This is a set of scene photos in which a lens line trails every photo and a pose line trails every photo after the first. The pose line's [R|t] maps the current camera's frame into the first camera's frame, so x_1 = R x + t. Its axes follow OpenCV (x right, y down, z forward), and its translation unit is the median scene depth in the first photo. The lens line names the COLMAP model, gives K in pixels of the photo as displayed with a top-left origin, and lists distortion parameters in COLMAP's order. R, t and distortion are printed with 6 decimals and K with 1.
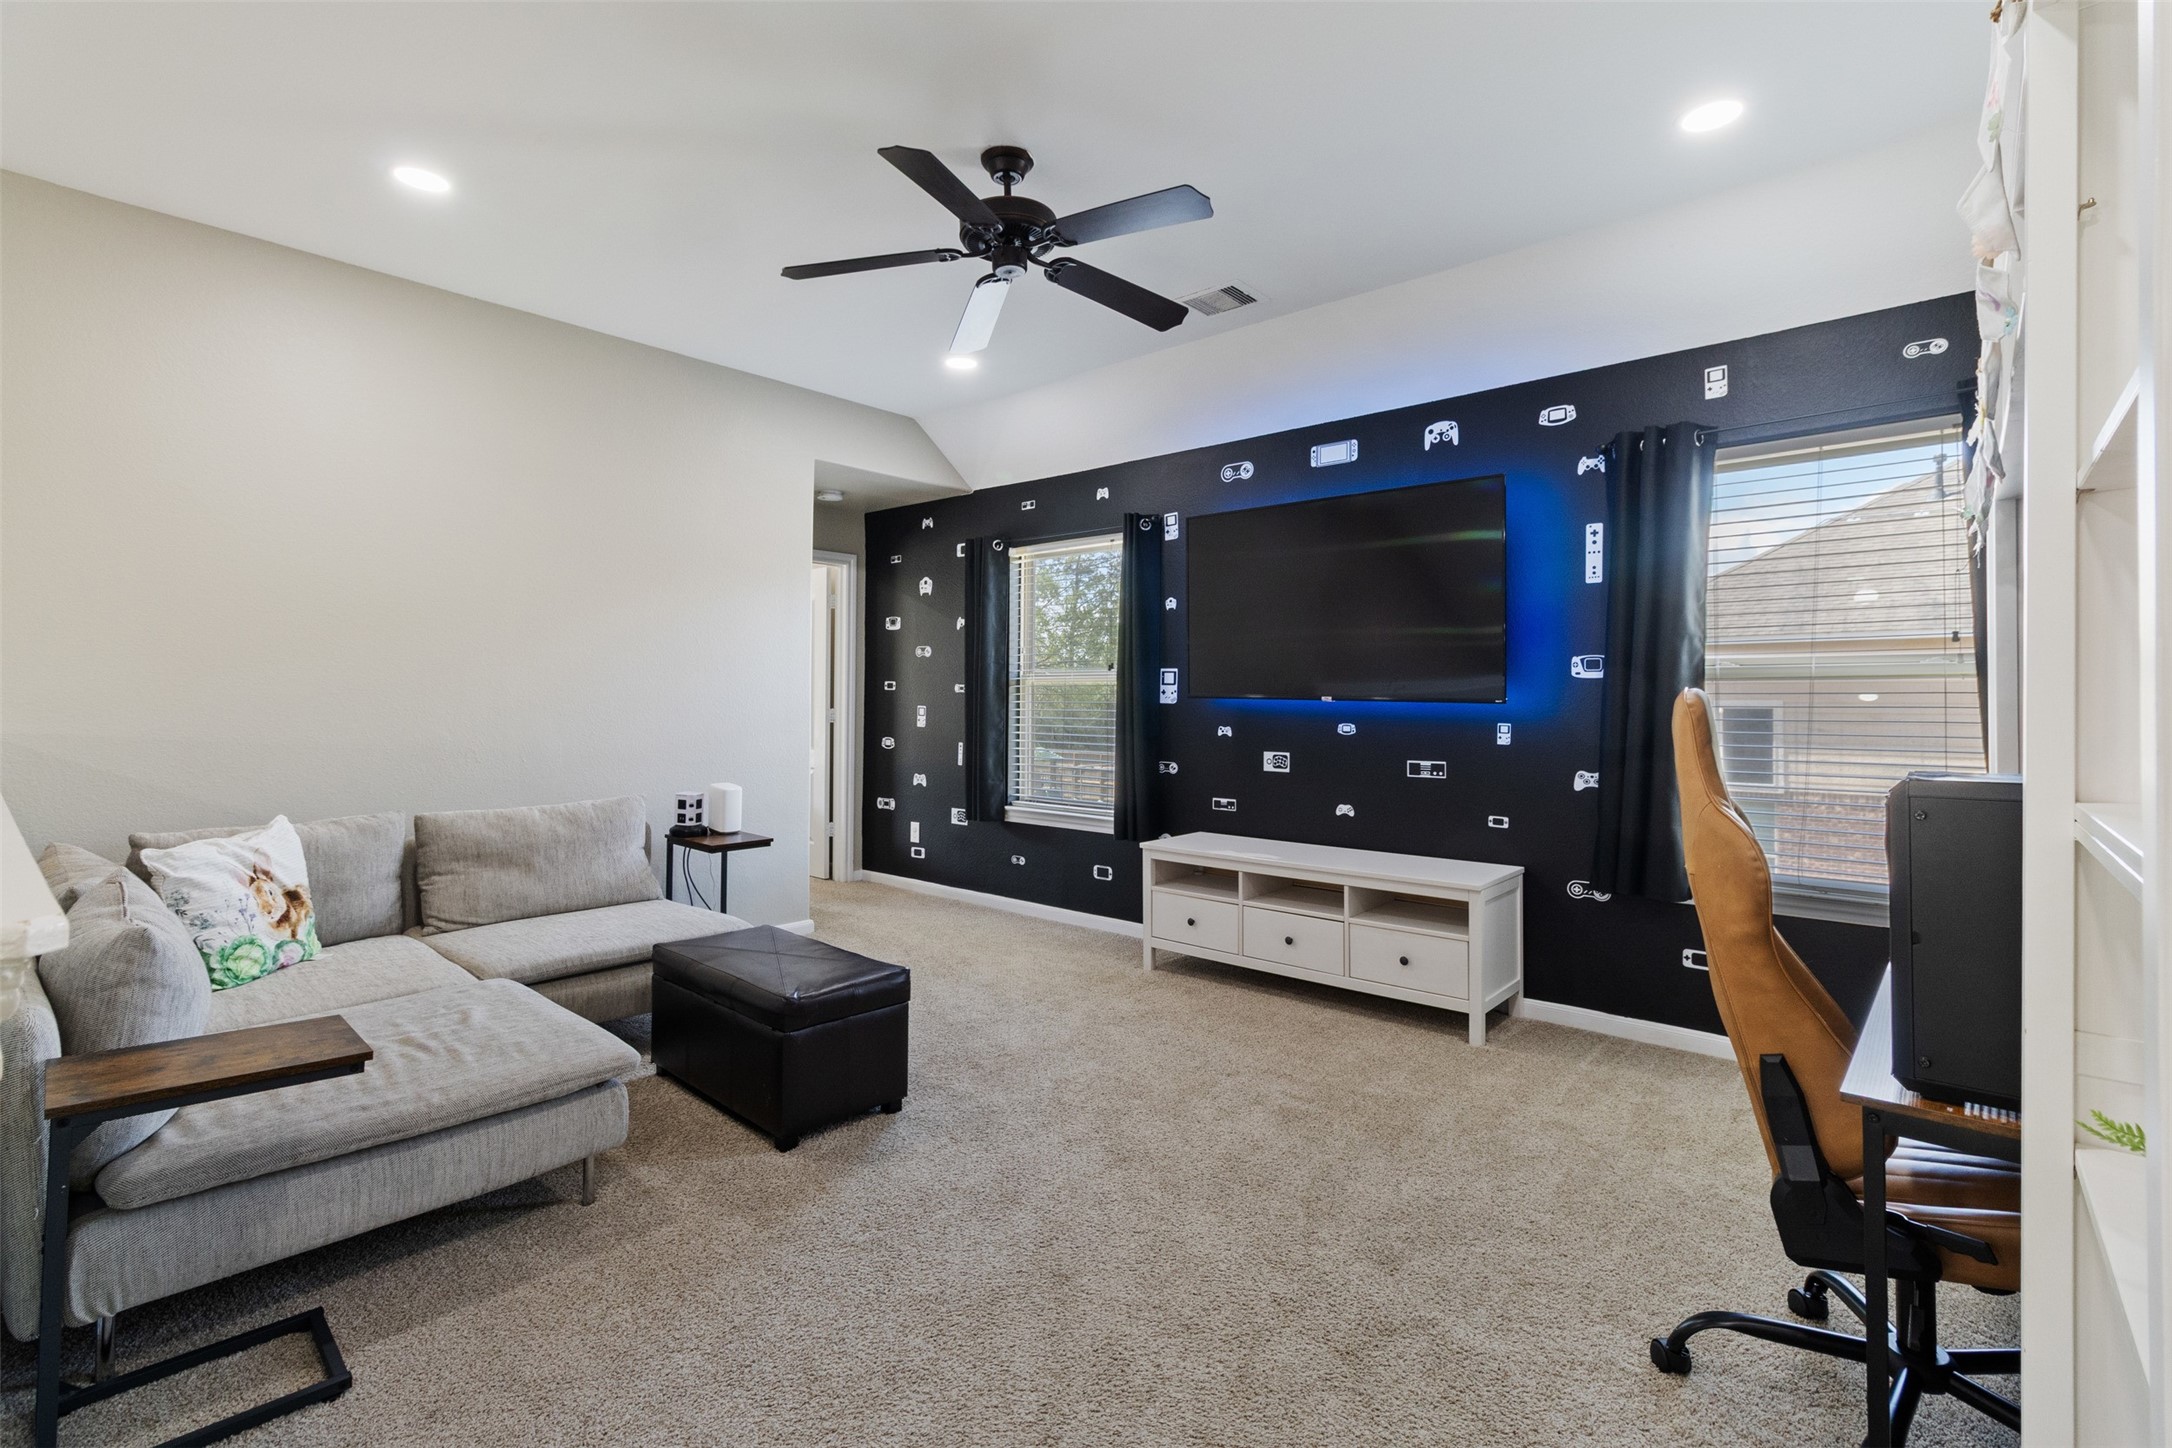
lens RADIAL K [[994.6, 0, 1079.4], [0, 994.6, 707.5], [0, 0, 1]] dist [0.004939, 0.000518]
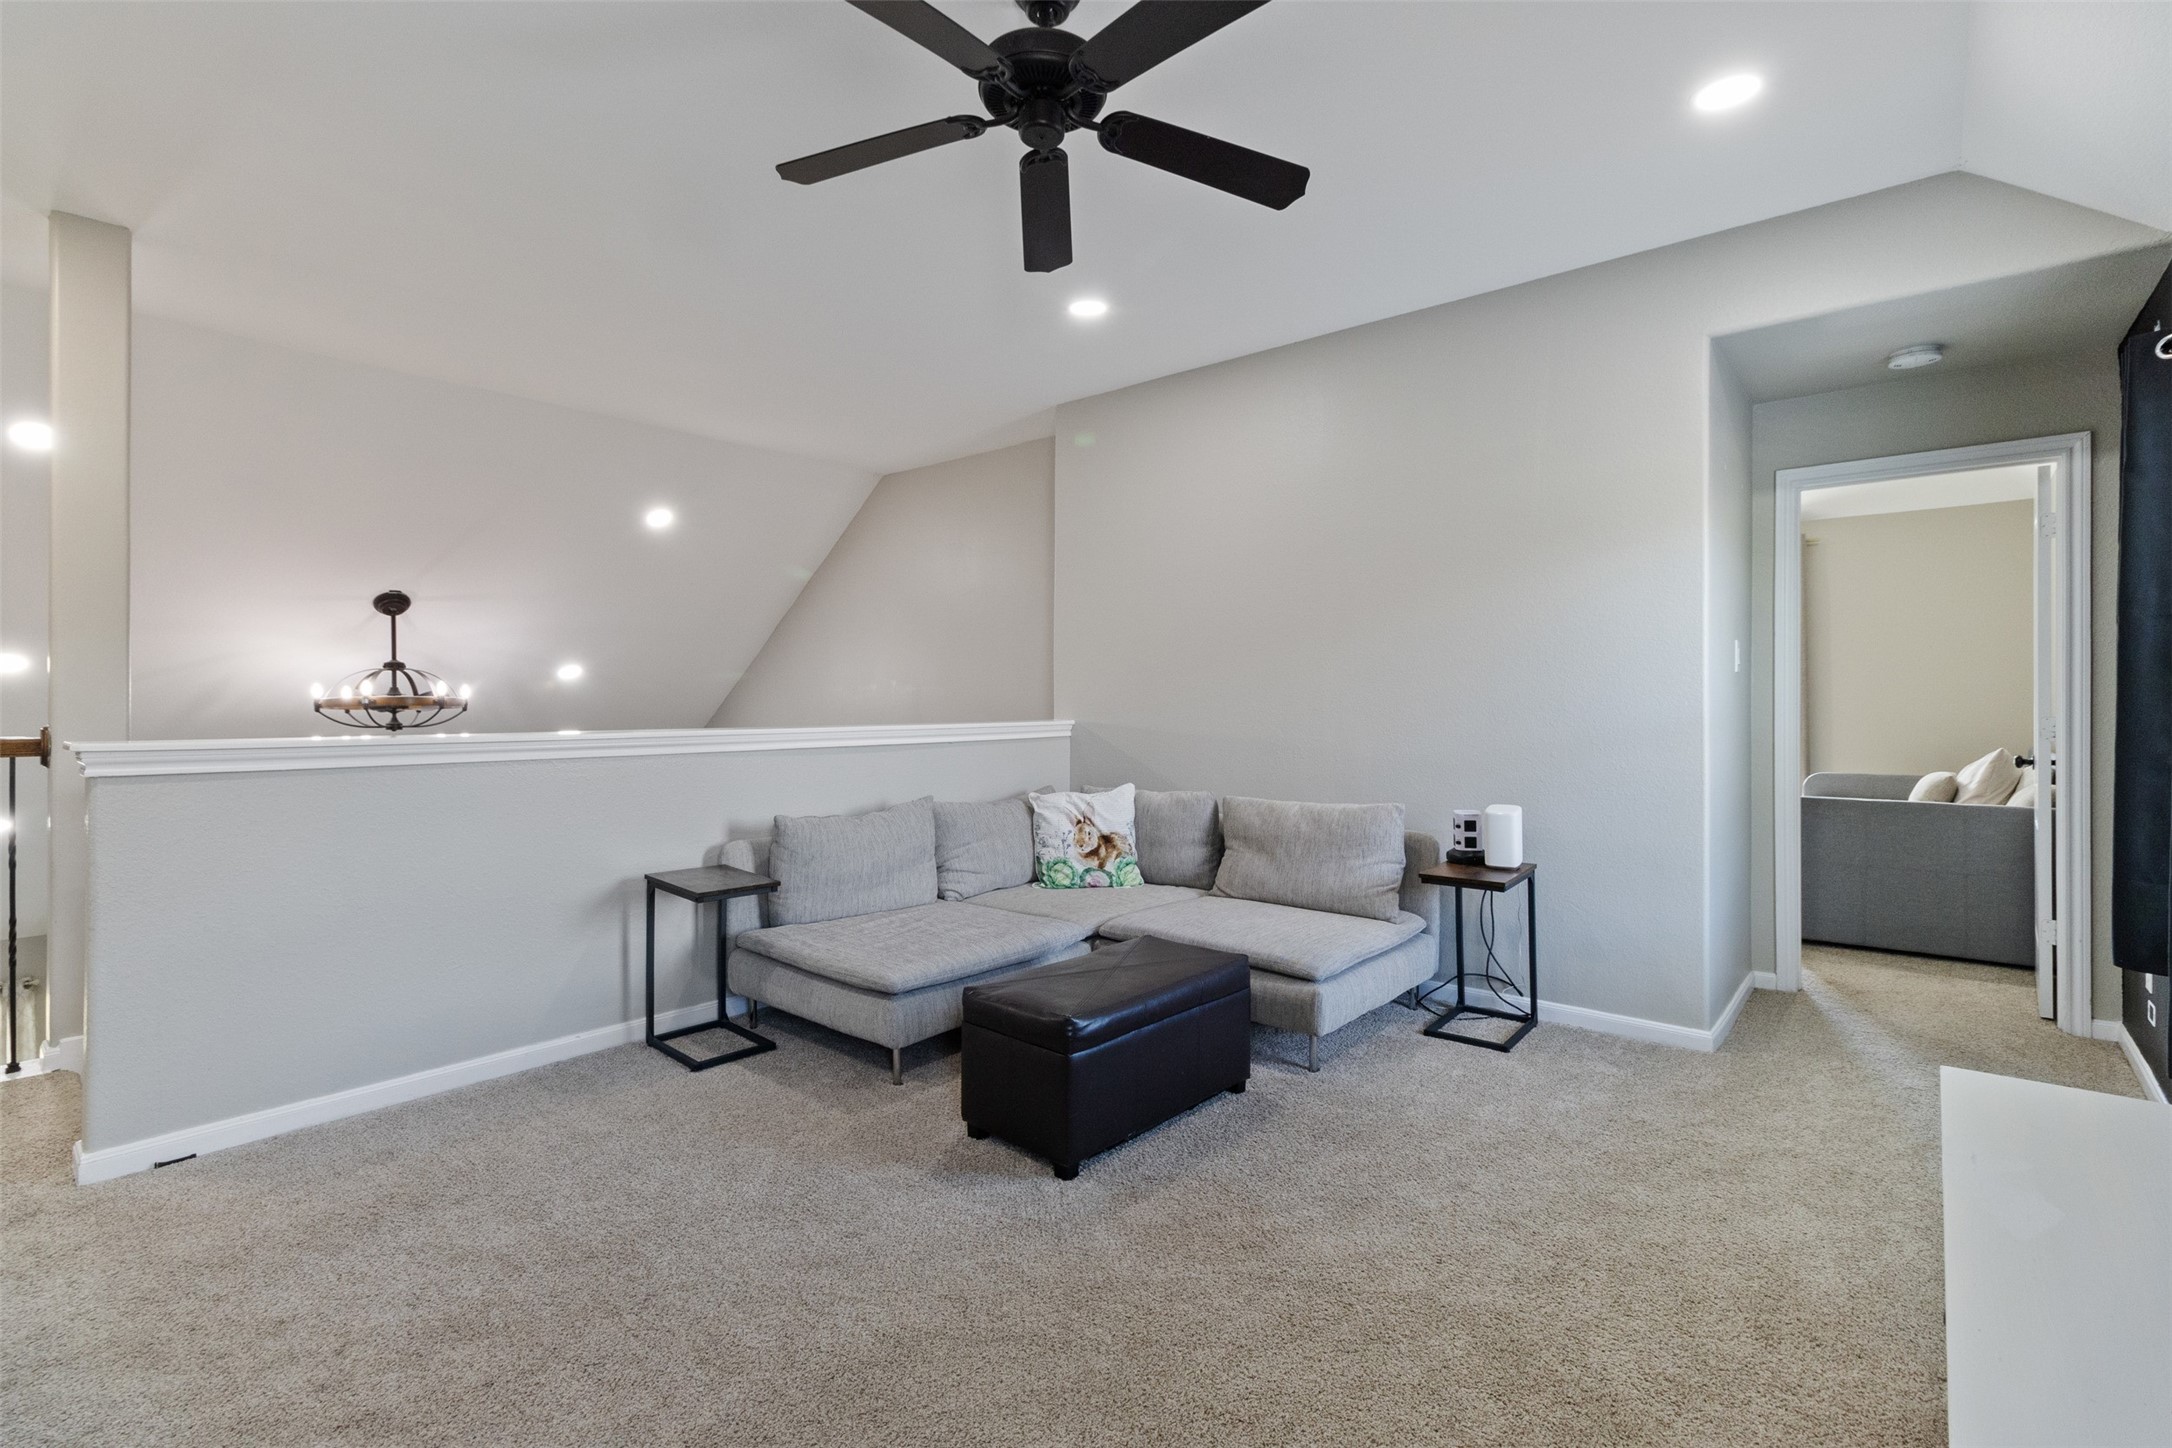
lens RADIAL K [[994.6, 0, 1069.5], [0, 994.6, 705.6], [0, 0, 1]] dist [0.004939, 0.000518]
pose [[0.023492, 0.002225, -0.999722, 0.597475], [-0.008418, 0.999963, 0.002028, -0.004031], [0.999689, 0.008368, 0.023510, 0.866337]]
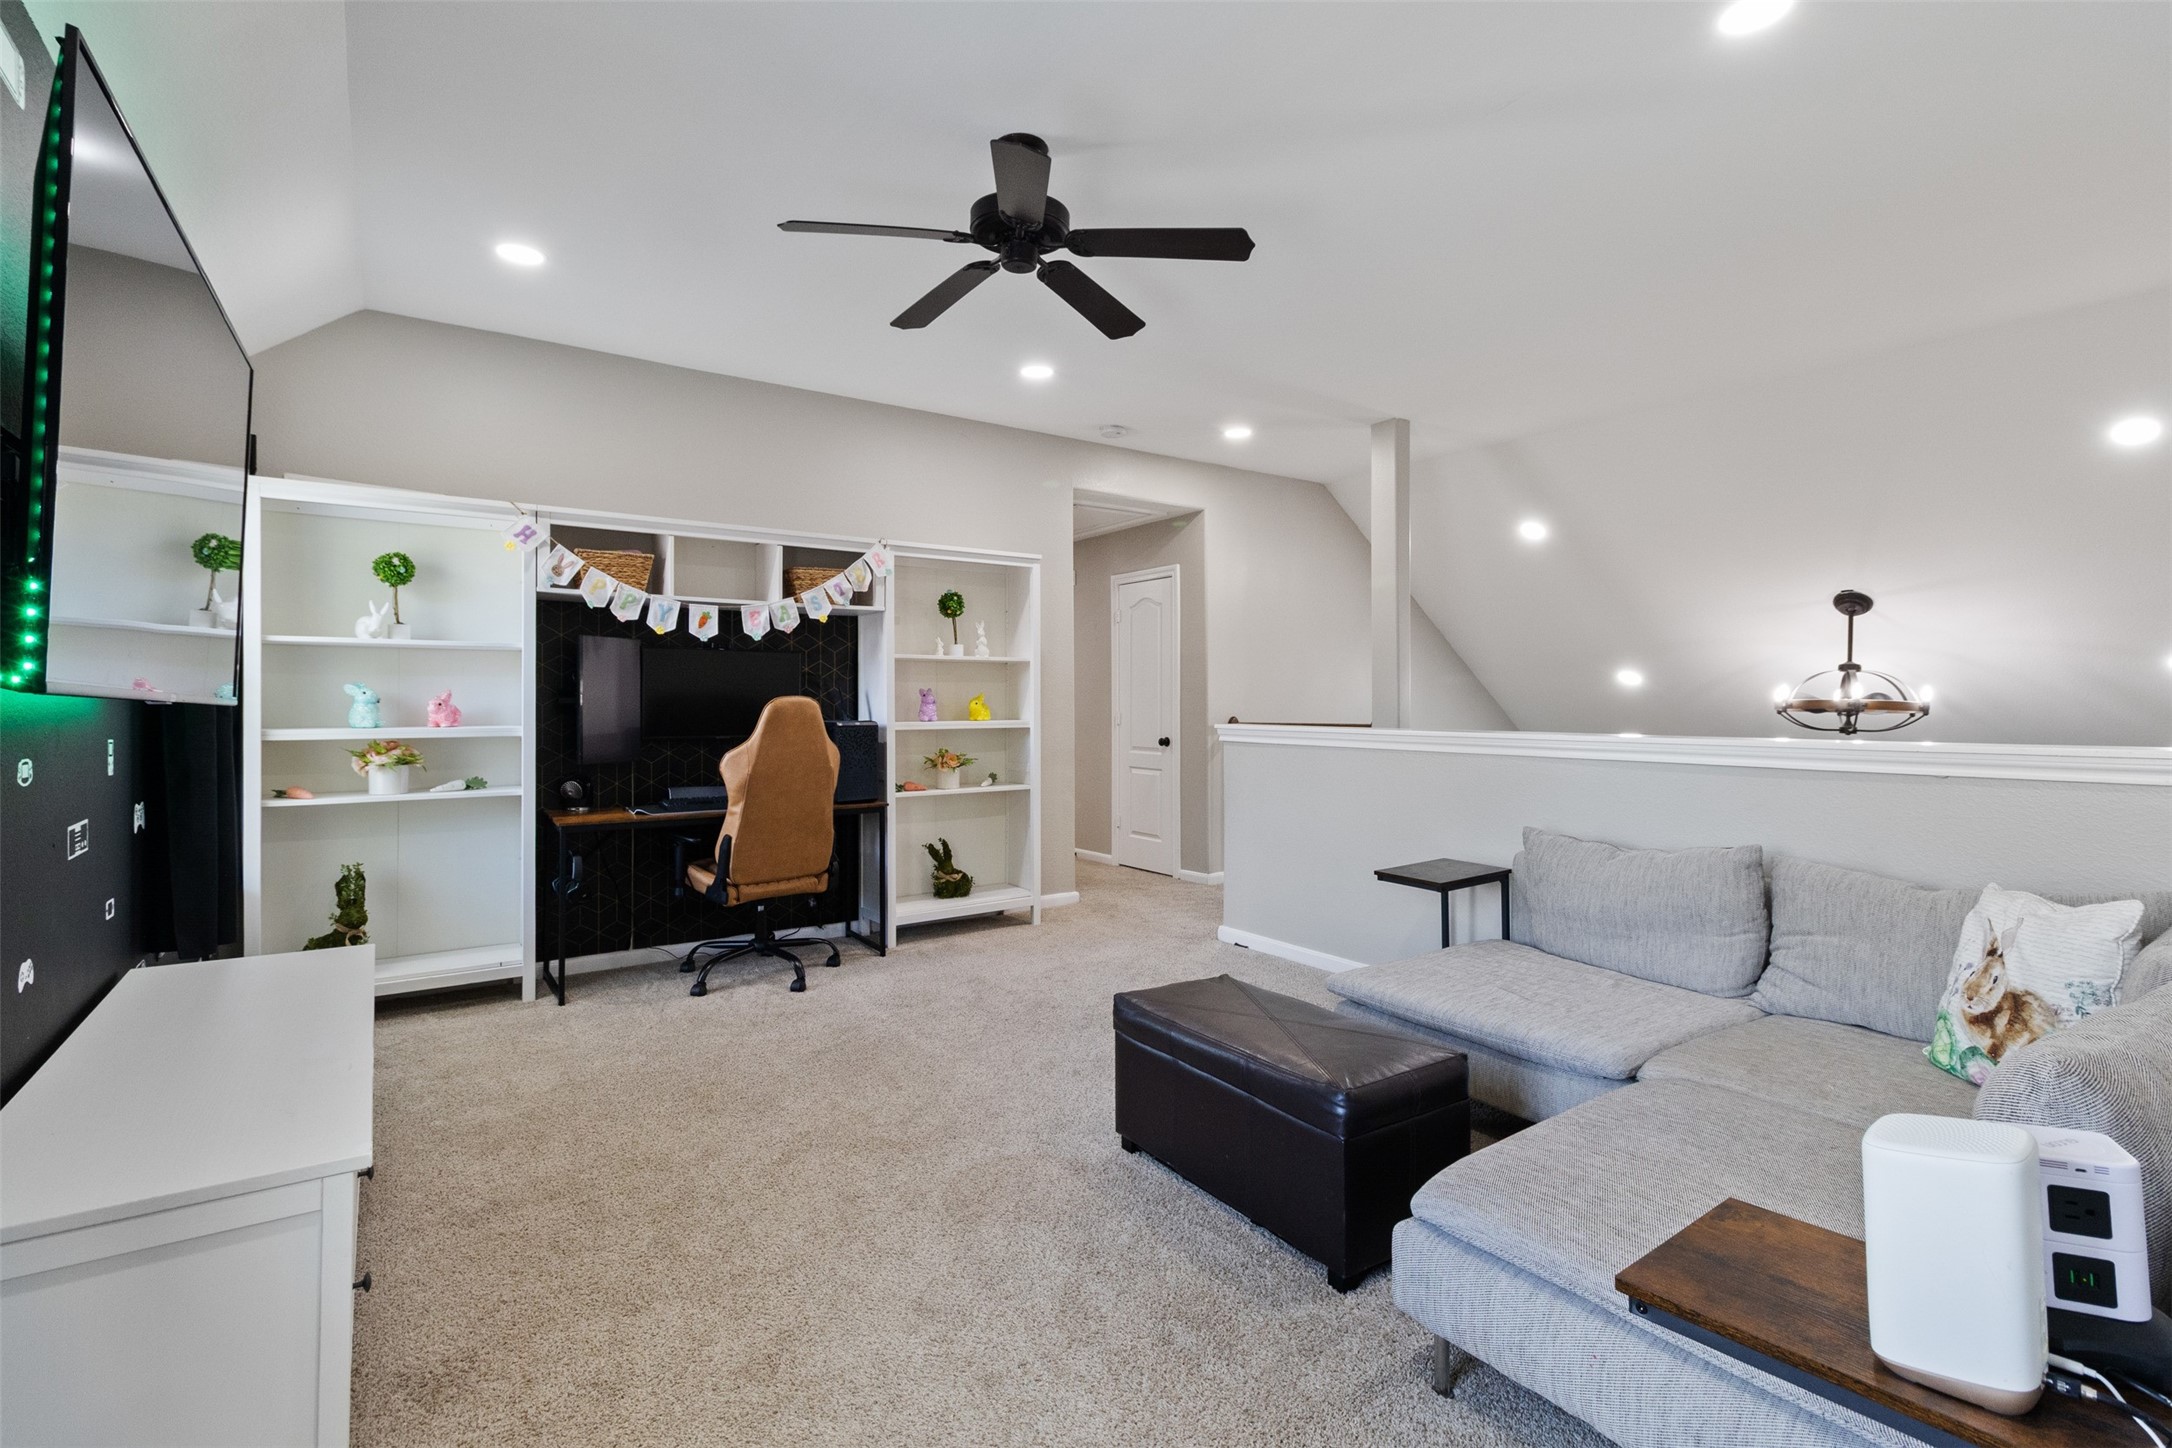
lens RADIAL K [[994.6, 0, 1077.6], [0, 994.6, 724.4], [0, 0, 1]] dist [0.004939, 0.000518]
pose [[-0.975952, -0.008049, 0.217838, -0.305020], [-0.001366, 0.999524, 0.030810, -0.014573], [-0.217983, 0.029772, -0.975498, 1.690782]]
